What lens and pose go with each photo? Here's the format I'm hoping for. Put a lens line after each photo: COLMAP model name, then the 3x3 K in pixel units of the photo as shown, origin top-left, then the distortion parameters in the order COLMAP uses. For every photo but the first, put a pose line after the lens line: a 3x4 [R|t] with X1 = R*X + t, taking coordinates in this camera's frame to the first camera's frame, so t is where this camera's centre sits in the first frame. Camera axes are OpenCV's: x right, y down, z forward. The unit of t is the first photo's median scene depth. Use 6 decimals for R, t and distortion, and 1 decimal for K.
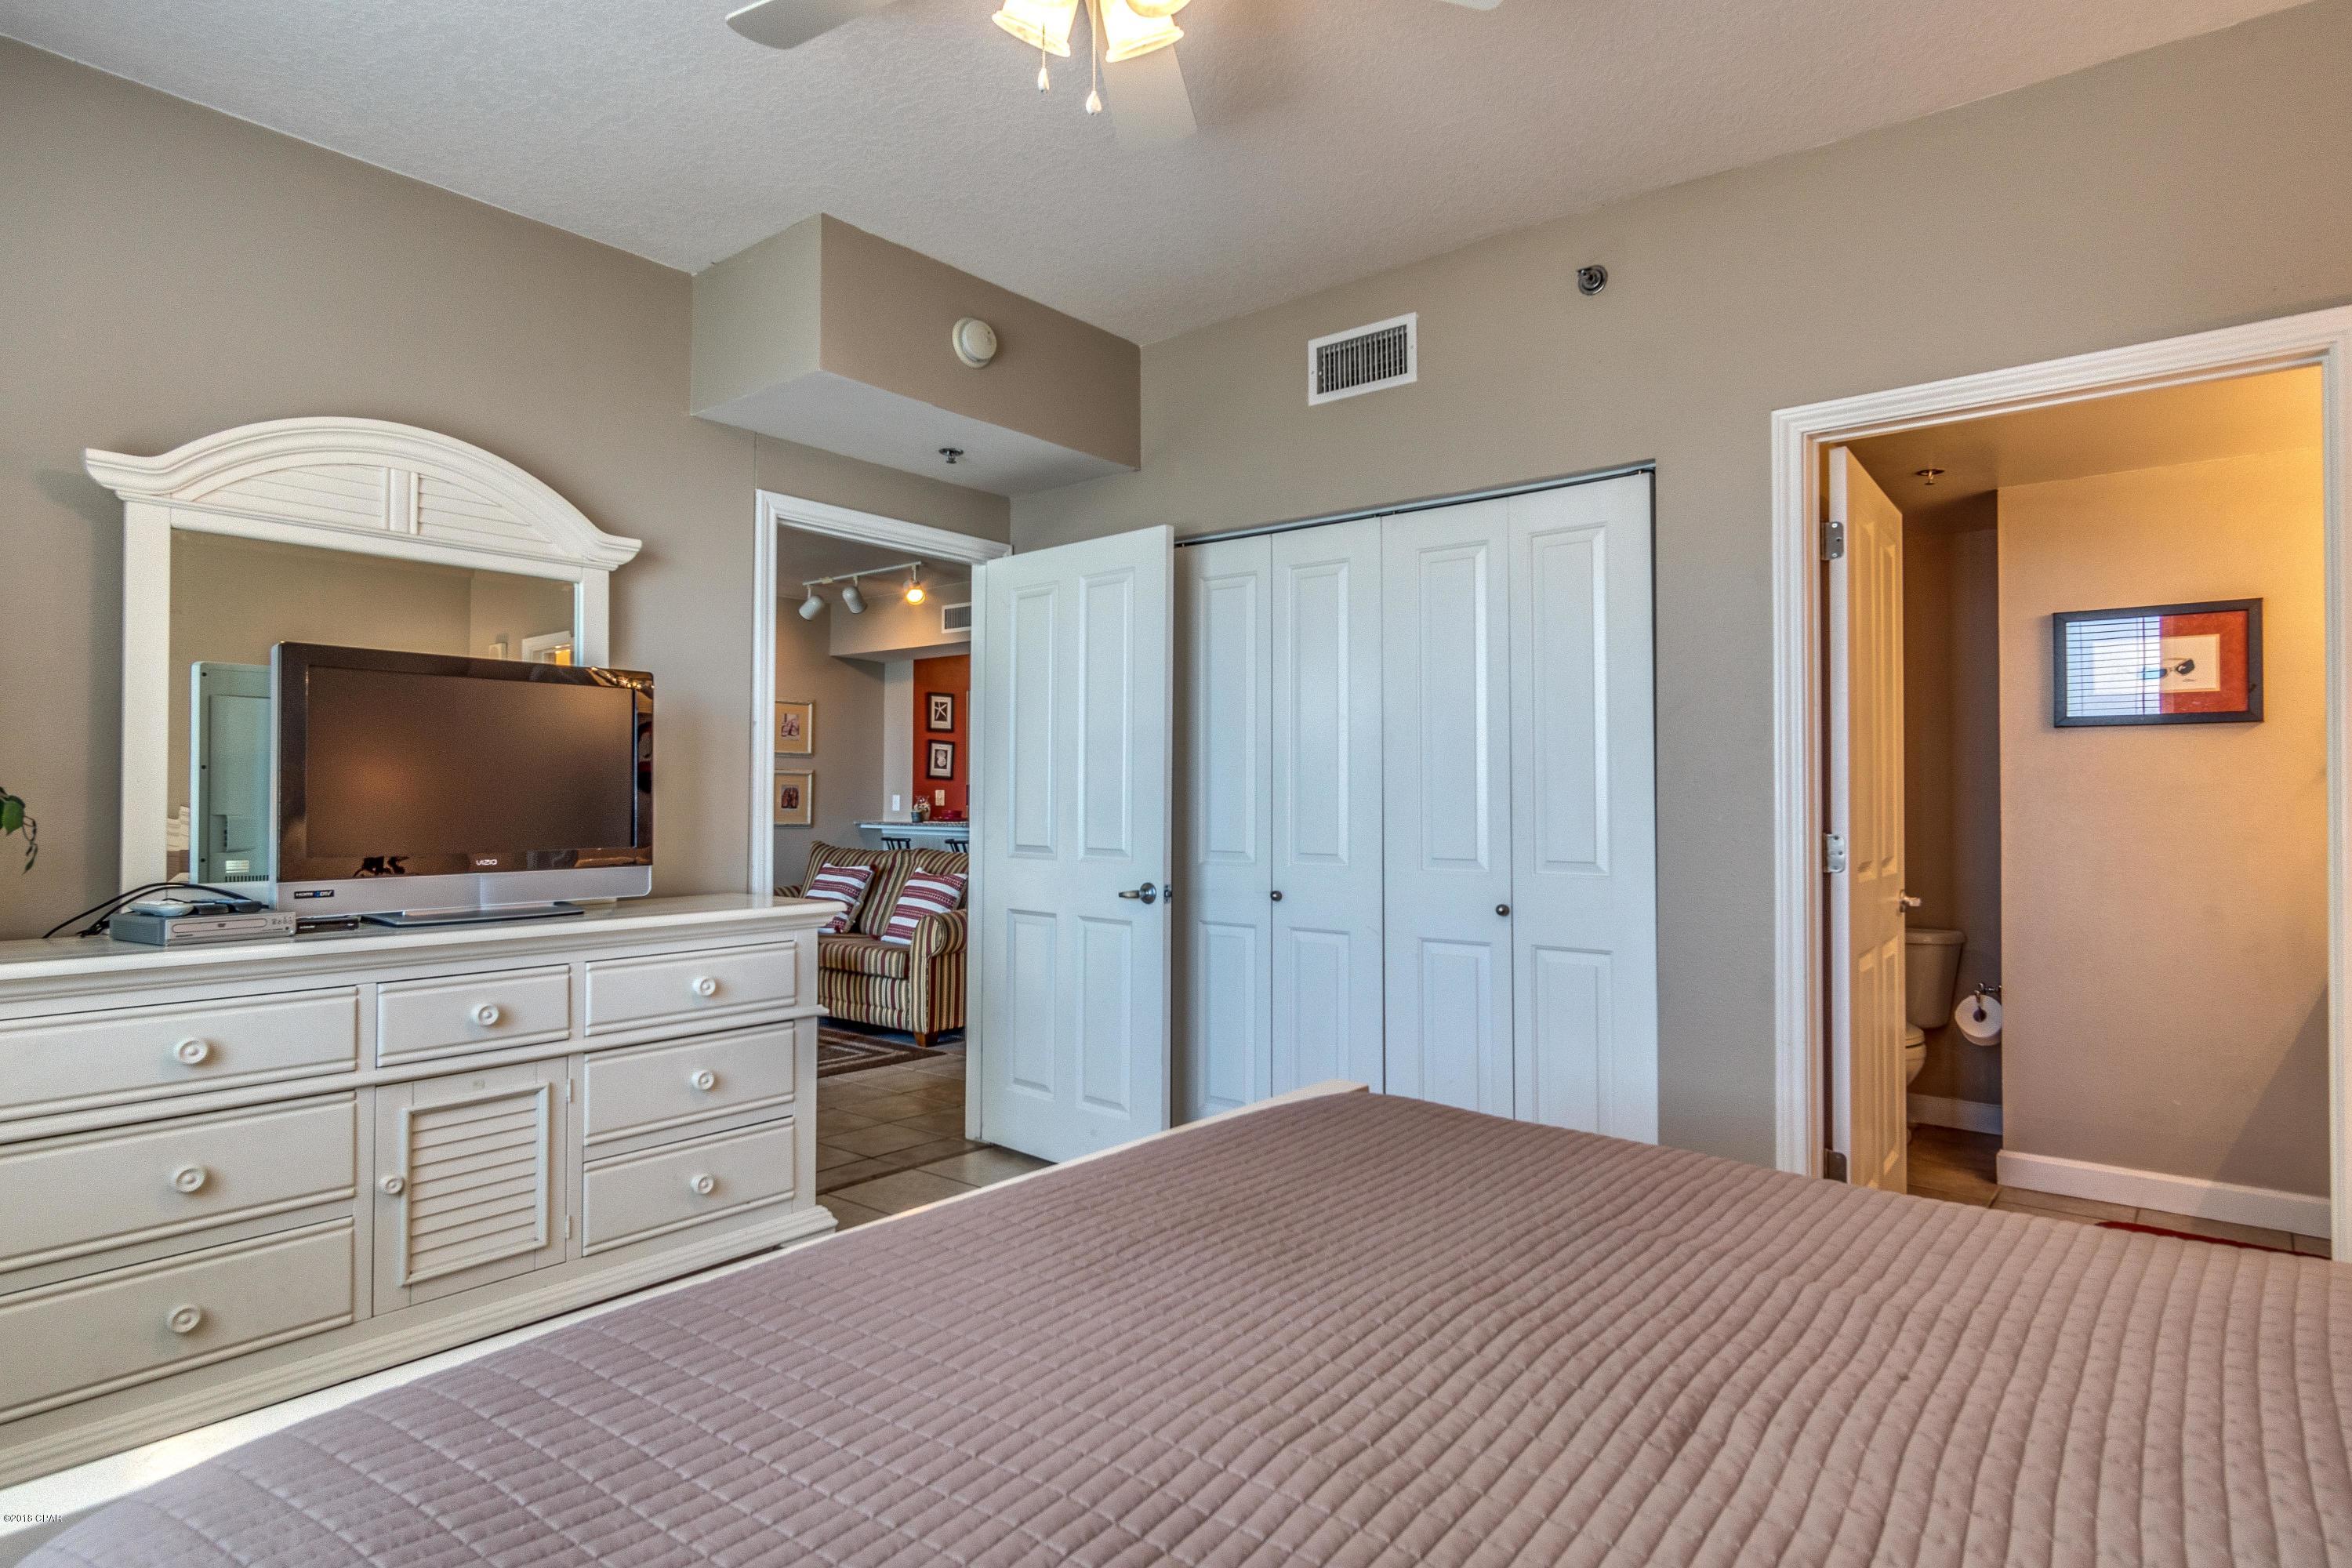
lens RADIAL K [[1294.3, 0, 1165.5], [0, 1294.3, 779.4], [0, 0, 1]] dist [0.002728, 0.001725]
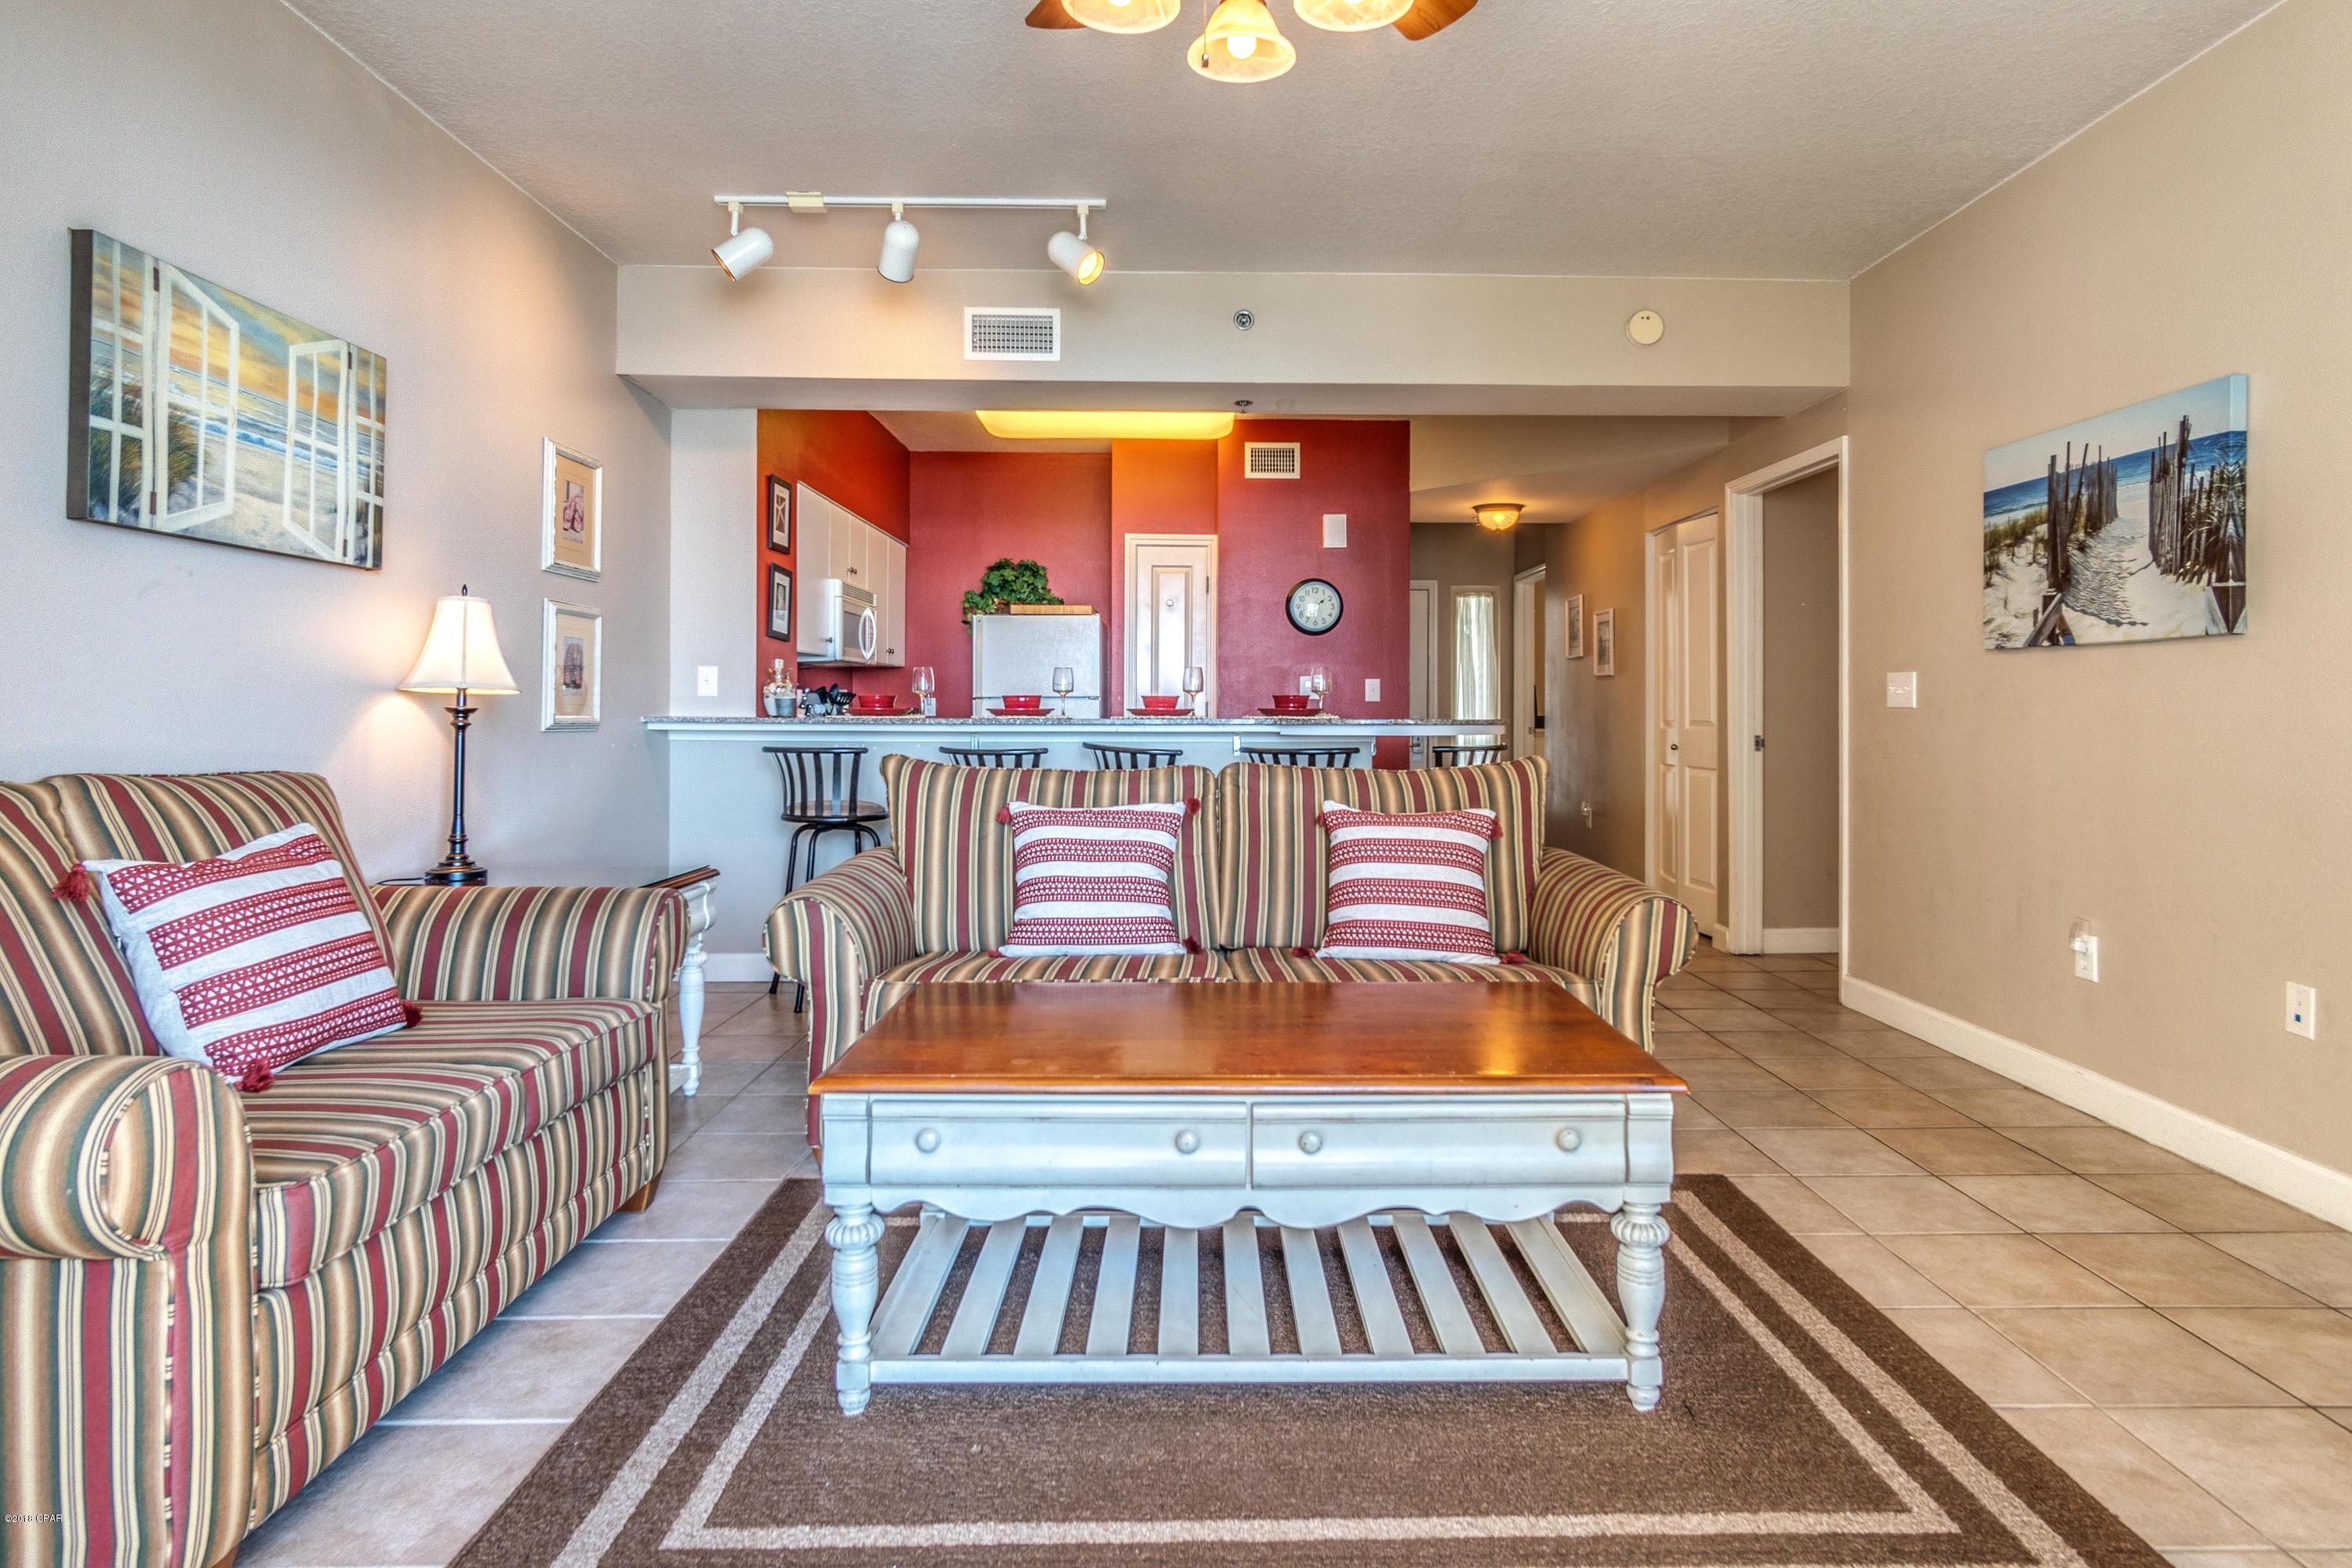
lens RADIAL K [[1303.4, 0, 1218.7], [0, 1303.4, 705.5], [0, 0, 1]] dist [0.003281, 0.003307]
pose [[0.751083, 0.001863, 0.660205, -0.496030], [-0.013379, 0.999834, 0.012399, 0.023338], [-0.660072, -0.018146, 0.750983, 0.584285]]
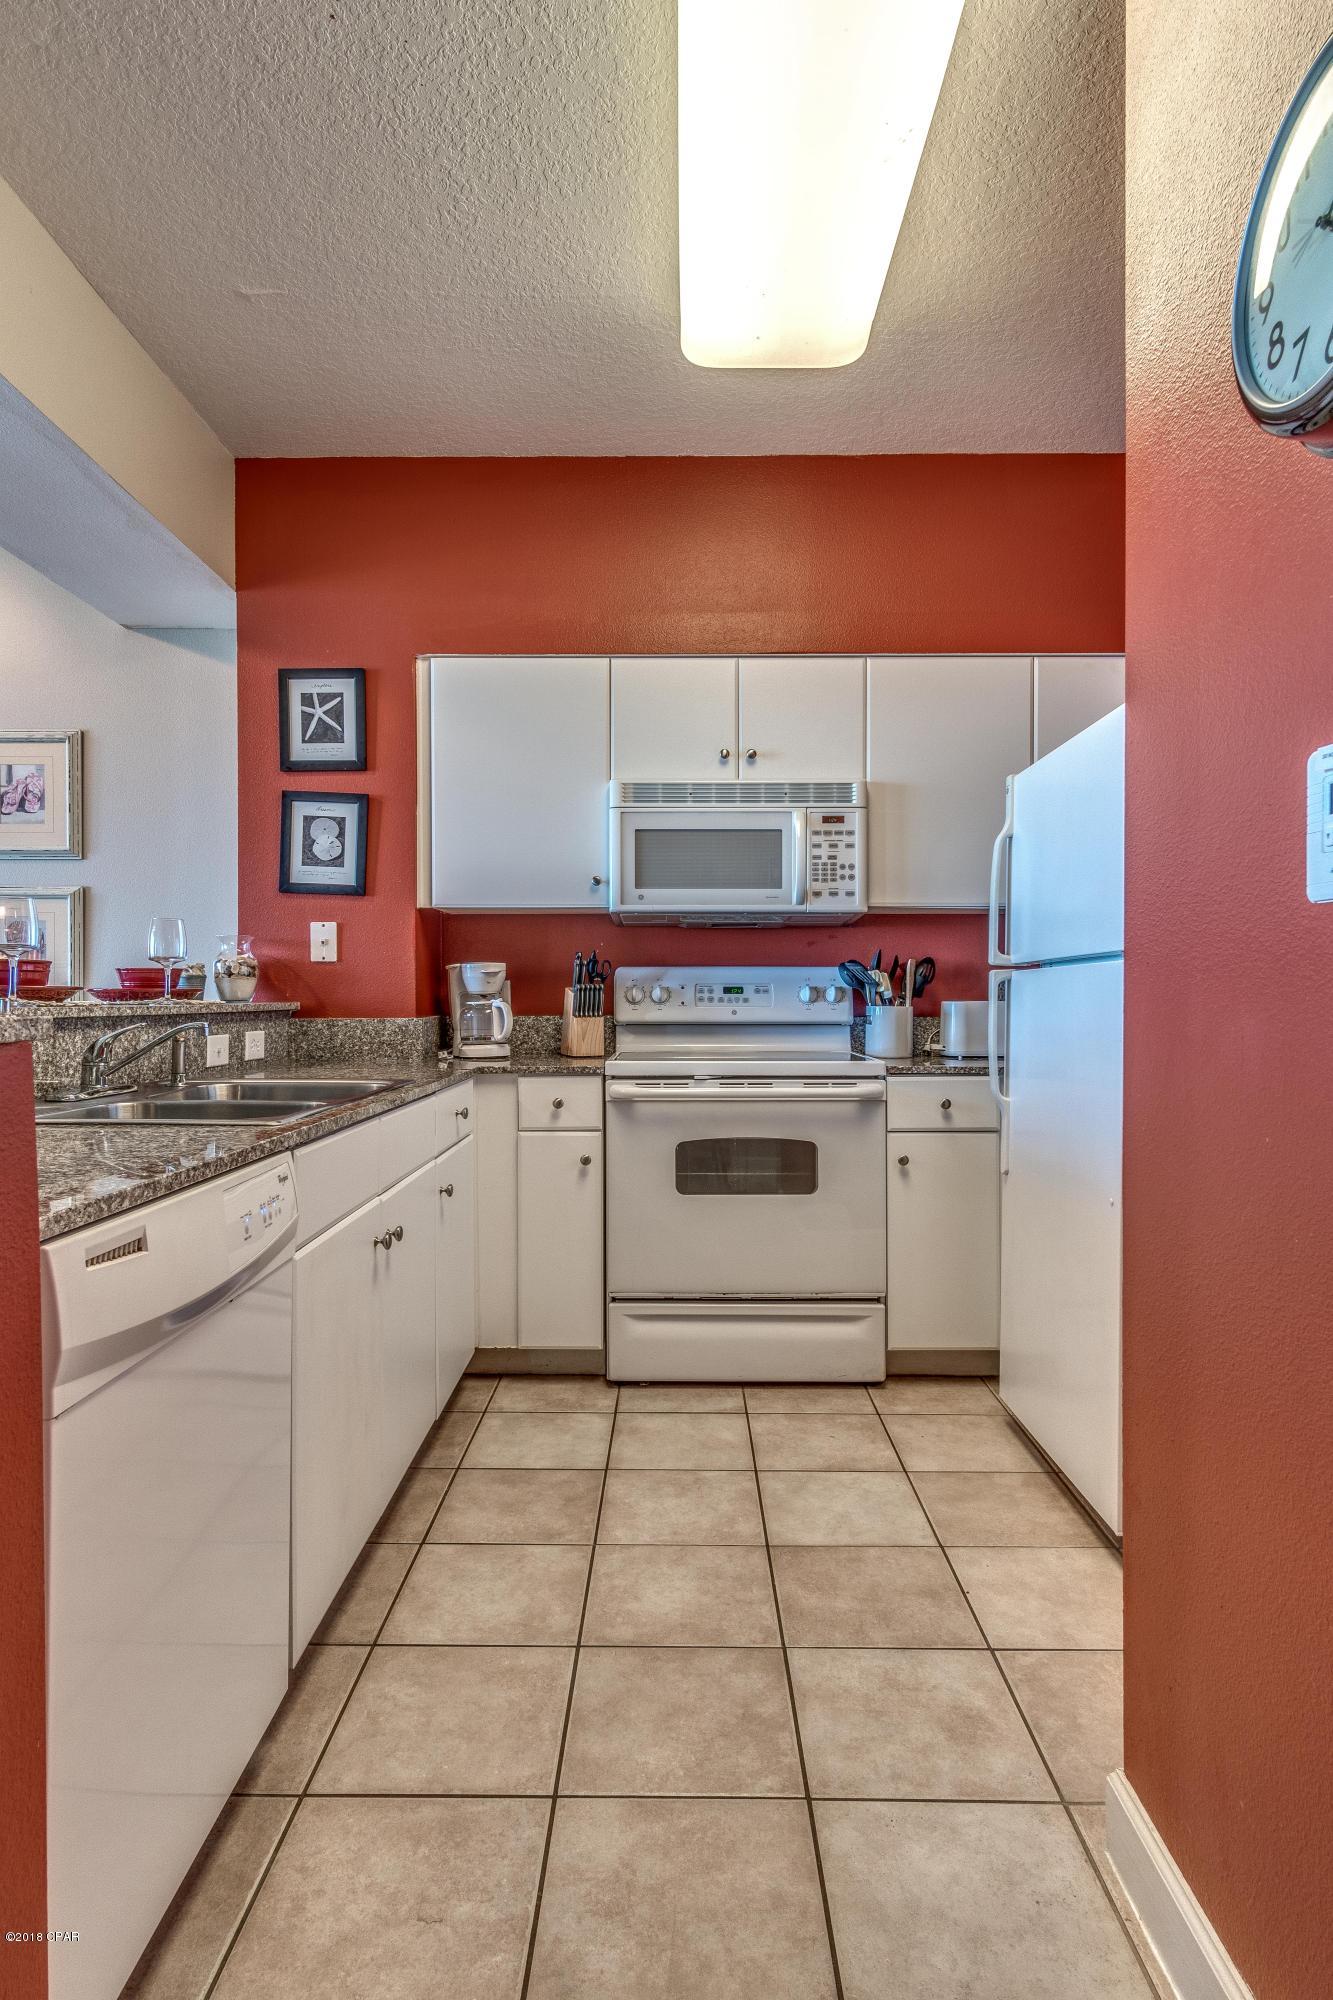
lens RADIAL K [[1089.2, 0, 663.0], [0, 1089.2, 1004.8], [0, 0, 1]] dist [0.003247, 0.001044]
pose [[0.631244, 0.003233, -0.775577, 0.178764], [0.013498, 0.999794, 0.015154, 0.037022], [0.775466, -0.020034, 0.631071, 1.090813]]
